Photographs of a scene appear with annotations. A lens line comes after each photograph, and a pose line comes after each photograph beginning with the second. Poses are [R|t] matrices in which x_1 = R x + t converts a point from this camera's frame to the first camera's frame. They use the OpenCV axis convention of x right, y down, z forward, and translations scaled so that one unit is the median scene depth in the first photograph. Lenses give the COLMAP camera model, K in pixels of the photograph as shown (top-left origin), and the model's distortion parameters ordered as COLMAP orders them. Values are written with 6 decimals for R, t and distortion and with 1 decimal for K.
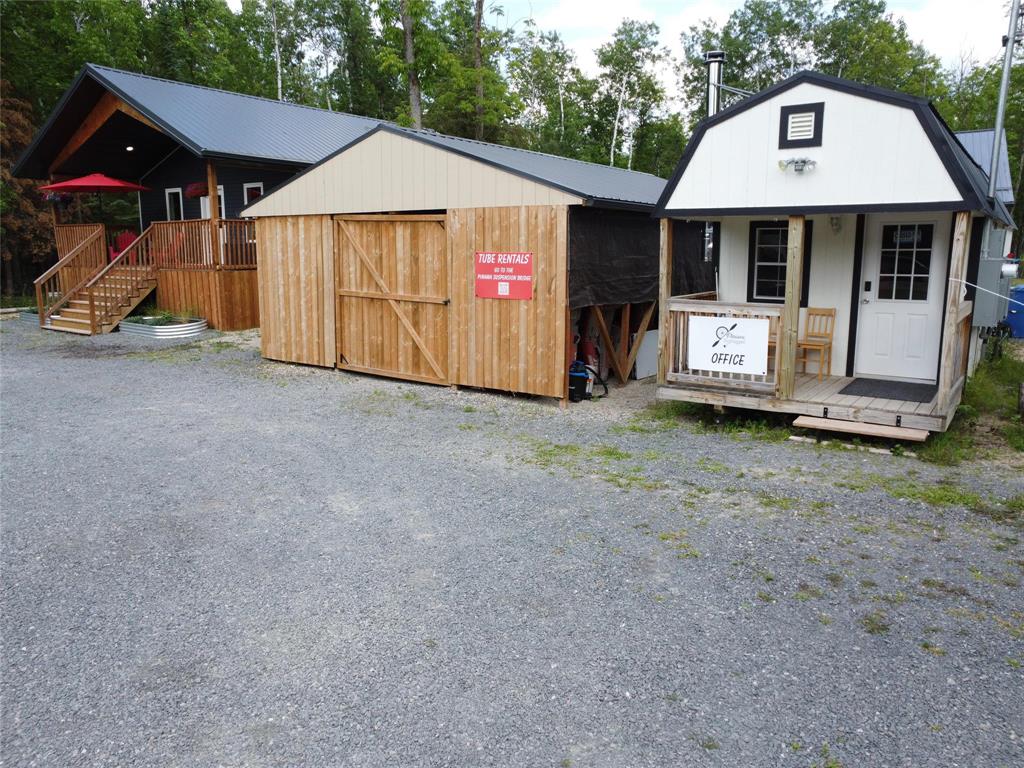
lens RADIAL K [[753.9, 0, 511.2], [0, 753.9, 389.5], [0, 0, 1]] dist [-0.131867, 0.182894]
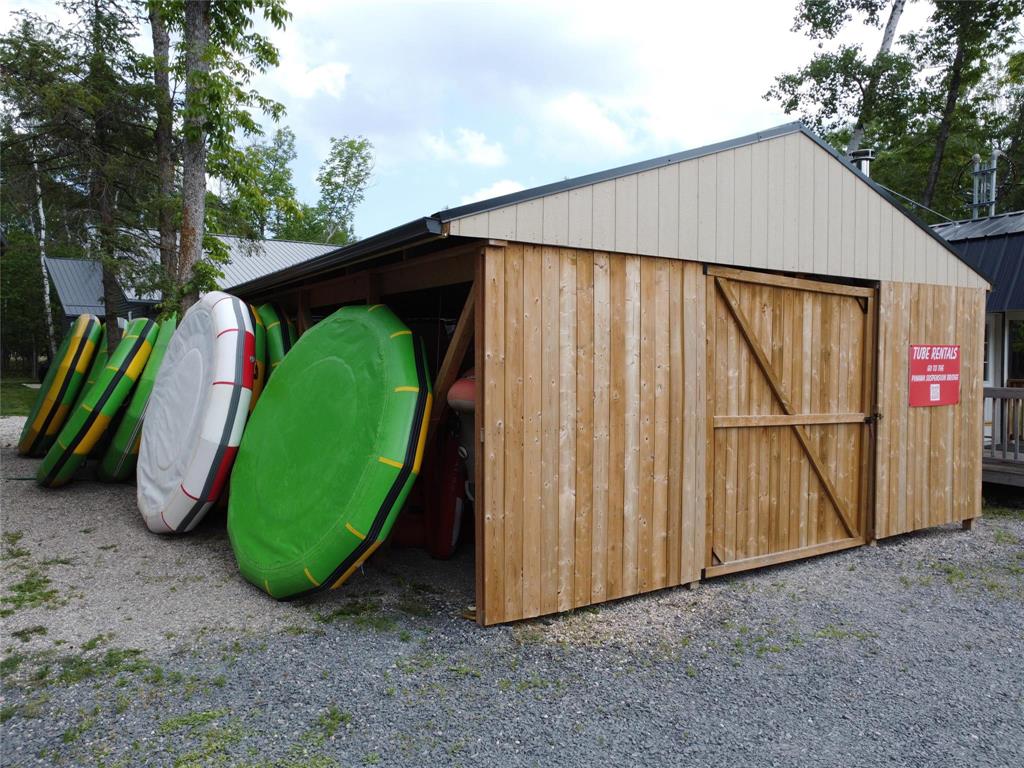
lens RADIAL K [[753.9, 0, 509.0], [0, 753.9, 384.3], [0, 0, 1]] dist [-0.131867, 0.182894]
pose [[0.397307, -0.037078, 0.916936, -0.937598], [0.173263, 0.984244, -0.035275, -0.207241], [-0.901181, 0.172886, 0.397472, 1.189210]]
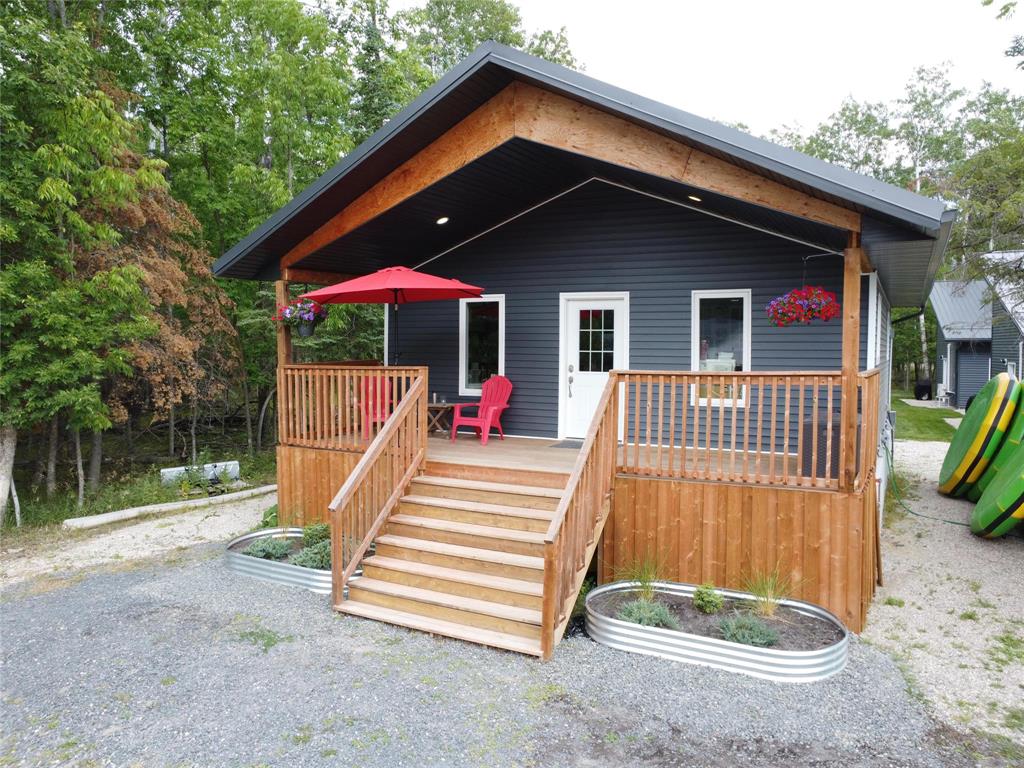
lens RADIAL K [[753.9, 0, 506.5], [0, 753.9, 377.3], [0, 0, 1]] dist [-0.131867, 0.182894]
pose [[0.993658, -0.000899, 0.112438, -1.146963], [0.018373, 0.987826, -0.154472, -0.294918], [-0.110931, 0.155558, 0.981578, 1.074449]]
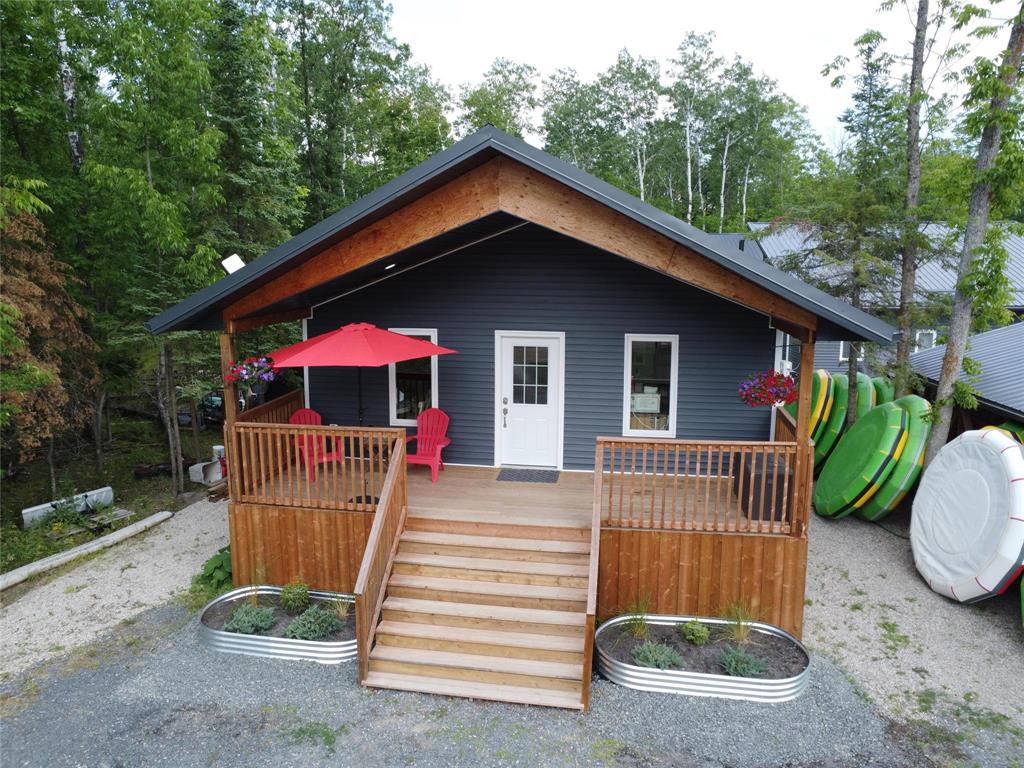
lens RADIAL K [[753.9, 0, 506.0], [0, 753.9, 380.9], [0, 0, 1]] dist [-0.131867, 0.182894]
pose [[0.907602, -0.063411, 0.415015, -1.435147], [0.079430, 0.996610, -0.021433, -0.496811], [-0.412249, 0.052418, 0.909562, 1.076284]]
